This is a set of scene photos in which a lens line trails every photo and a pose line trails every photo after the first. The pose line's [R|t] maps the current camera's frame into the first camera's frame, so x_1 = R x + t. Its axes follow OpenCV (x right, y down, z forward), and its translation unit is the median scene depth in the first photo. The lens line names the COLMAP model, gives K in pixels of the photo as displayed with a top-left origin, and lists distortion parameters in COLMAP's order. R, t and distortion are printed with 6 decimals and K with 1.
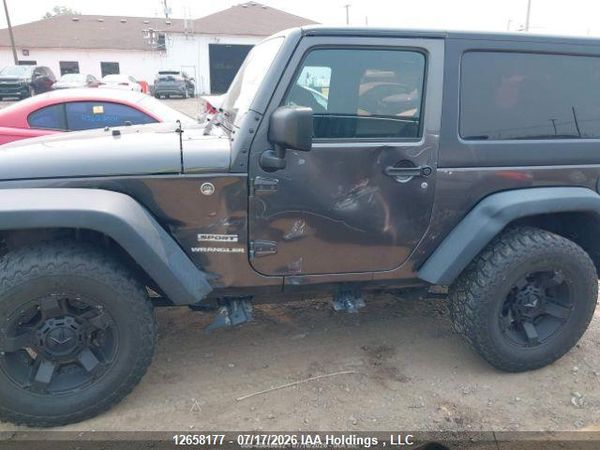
lens RADIAL K [[476.3, 0, 303.9], [0, 476.3, 225.5], [0, 0, 1]] dist [-0.004749, -0.008843]
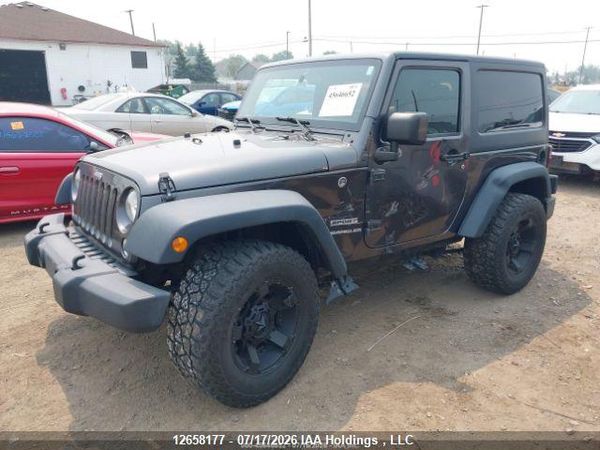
lens RADIAL K [[476.3, 0, 298.2], [0, 476.3, 224.4], [0, 0, 1]] dist [-0.004749, -0.008843]
pose [[0.913137, -0.124256, 0.388255, -0.758721], [0.129823, 0.991465, 0.011975, 0.002625], [-0.386429, 0.039469, 0.921474, -0.081760]]
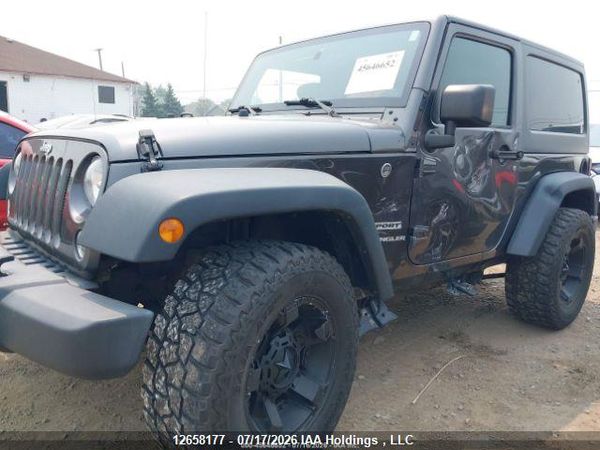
lens RADIAL K [[476.3, 0, 298.7], [0, 476.3, 226.7], [0, 0, 1]] dist [-0.004749, -0.008843]
pose [[0.882746, -0.074465, 0.463912, -0.743908], [0.117623, 0.990945, -0.064754, 0.066647], [-0.454890, 0.111728, 0.883511, 0.265837]]
